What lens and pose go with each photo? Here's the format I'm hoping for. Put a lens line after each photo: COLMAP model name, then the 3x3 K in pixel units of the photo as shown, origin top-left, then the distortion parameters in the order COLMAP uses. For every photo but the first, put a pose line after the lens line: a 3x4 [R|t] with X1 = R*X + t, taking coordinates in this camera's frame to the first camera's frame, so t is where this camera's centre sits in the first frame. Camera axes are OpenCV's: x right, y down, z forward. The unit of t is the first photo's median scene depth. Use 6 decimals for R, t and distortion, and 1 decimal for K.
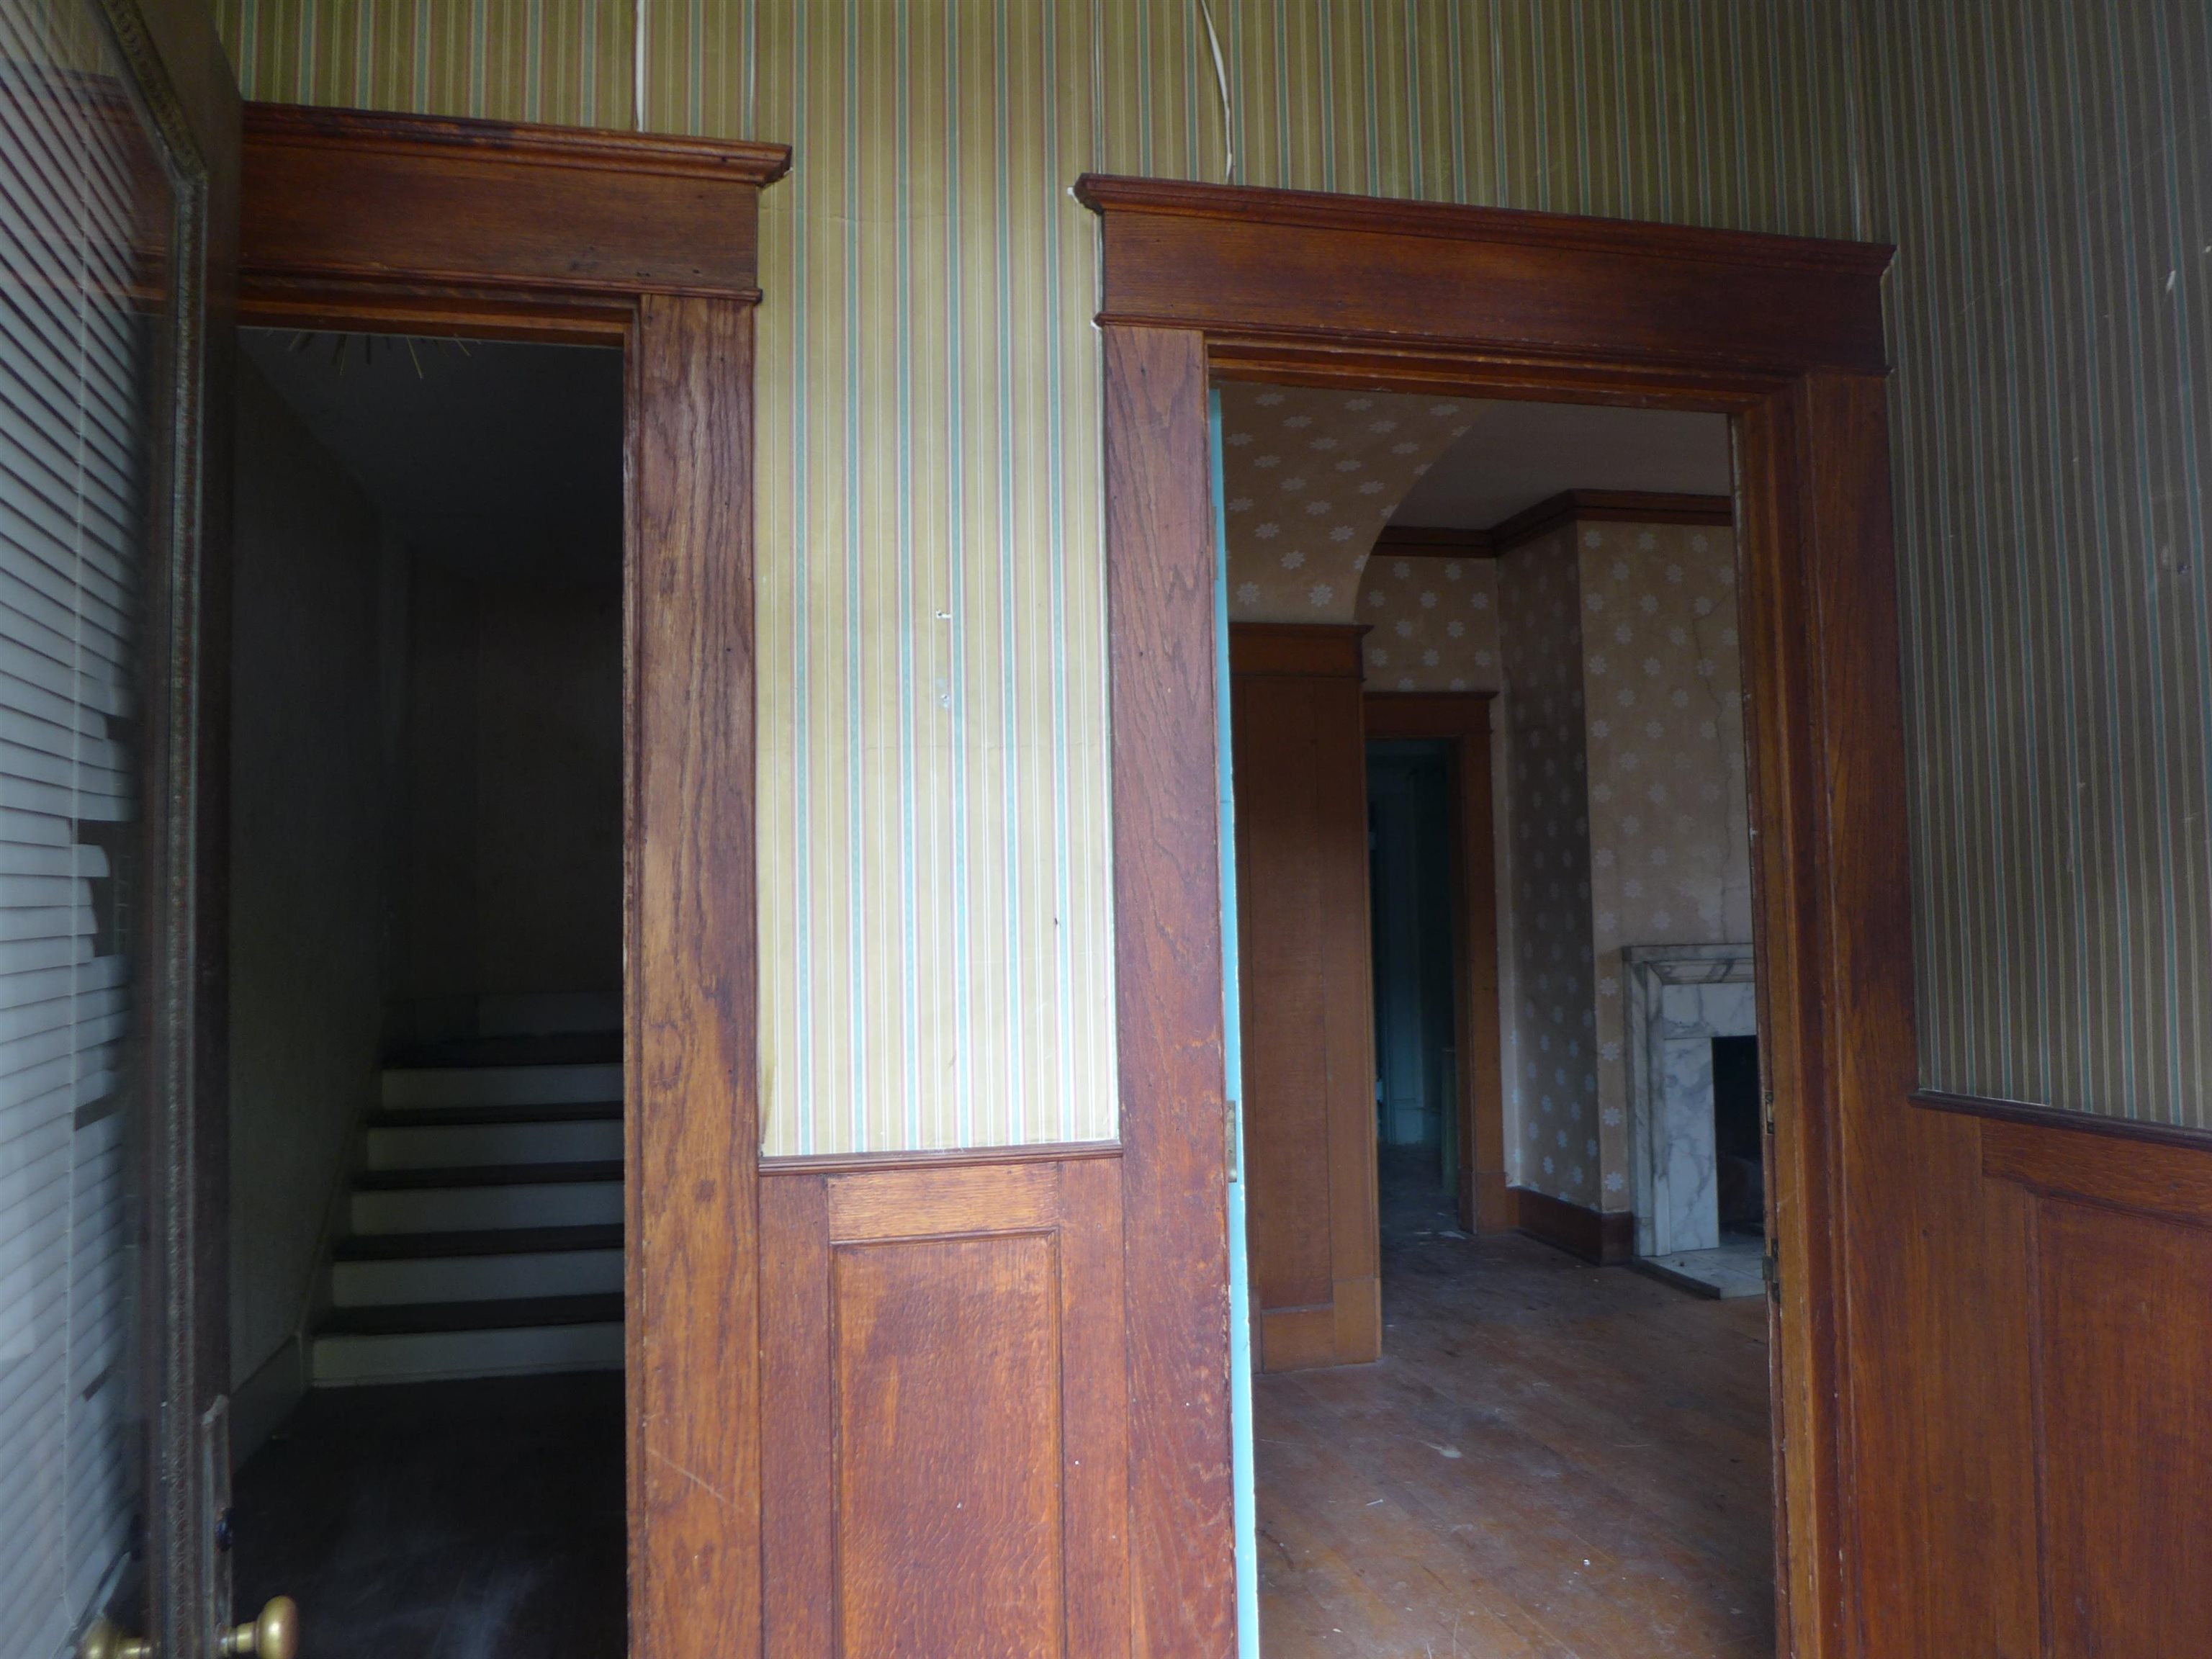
lens RADIAL K [[1579.3, 0, 1106.0], [0, 1579.3, 829.5], [0, 0, 1]] dist [-0.040295, -0.002557]
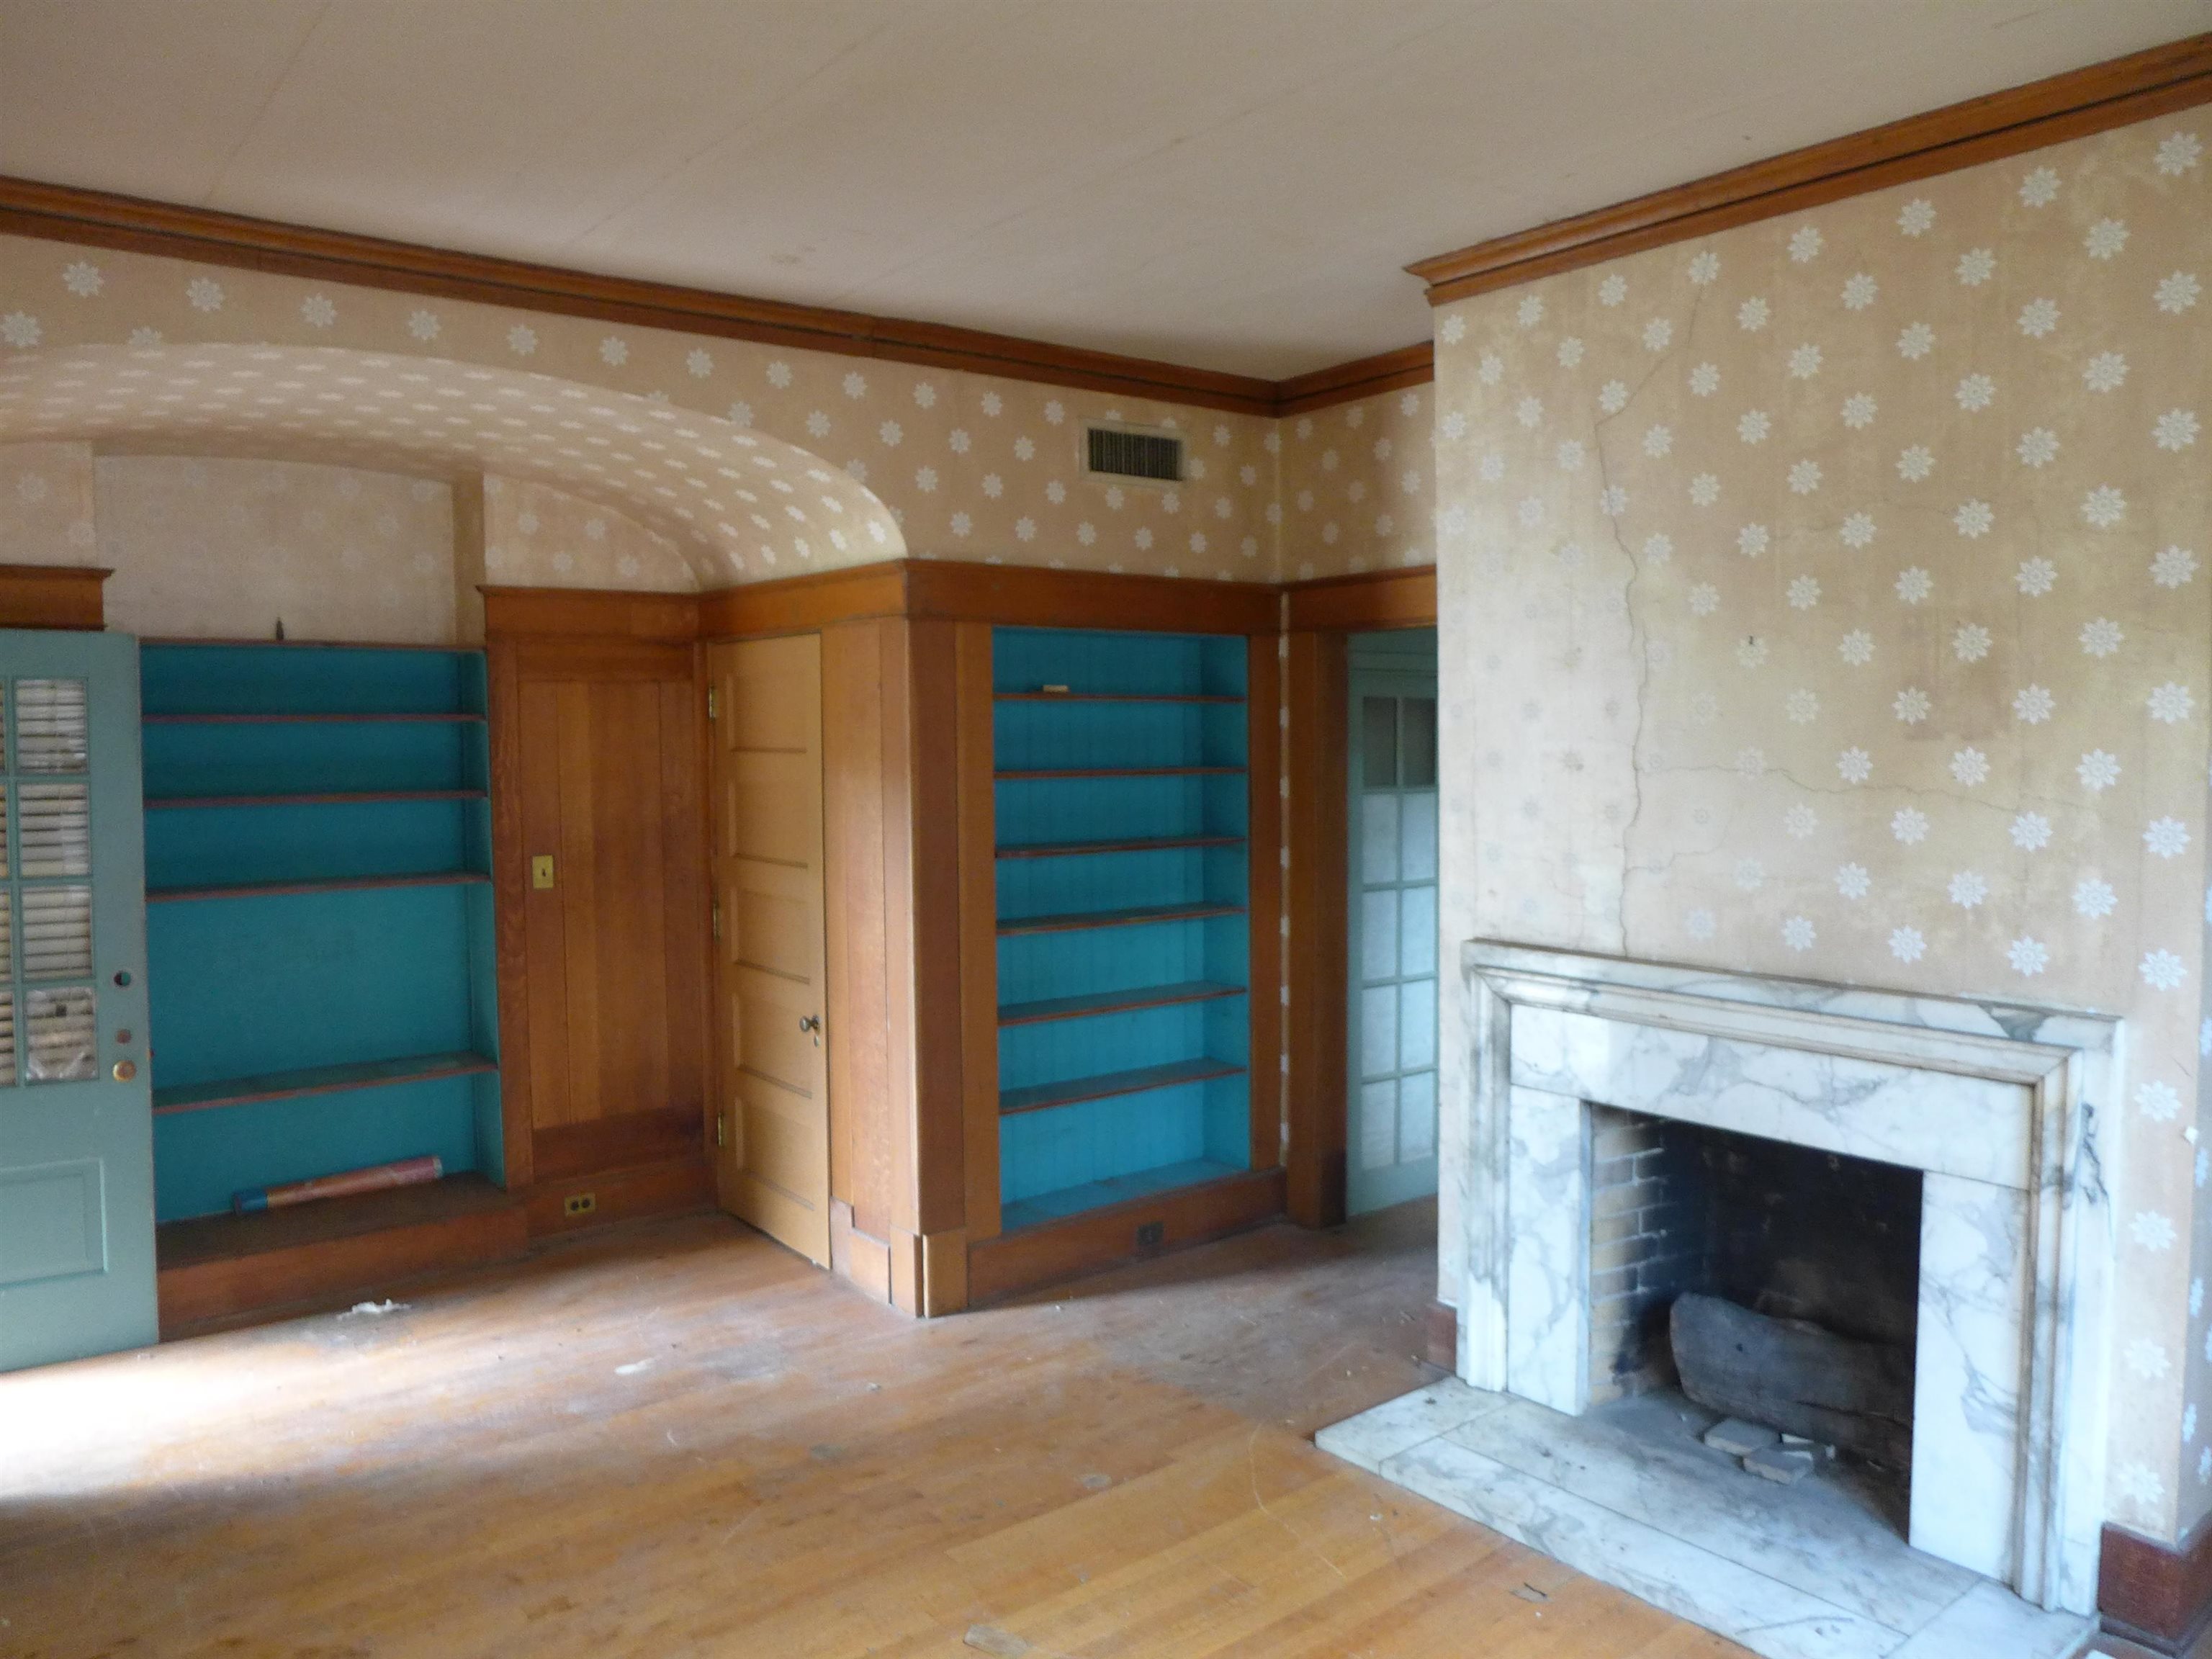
lens RADIAL K [[1579.3, 0, 1106.0], [0, 1579.3, 829.5], [0, 0, 1]] dist [-0.040295, -0.002557]
pose [[0.434712, 0.079722, -0.897034, 0.870586], [0.045977, 0.992811, 0.110514, -0.055300], [0.899395, -0.089285, 0.427921, 0.569569]]
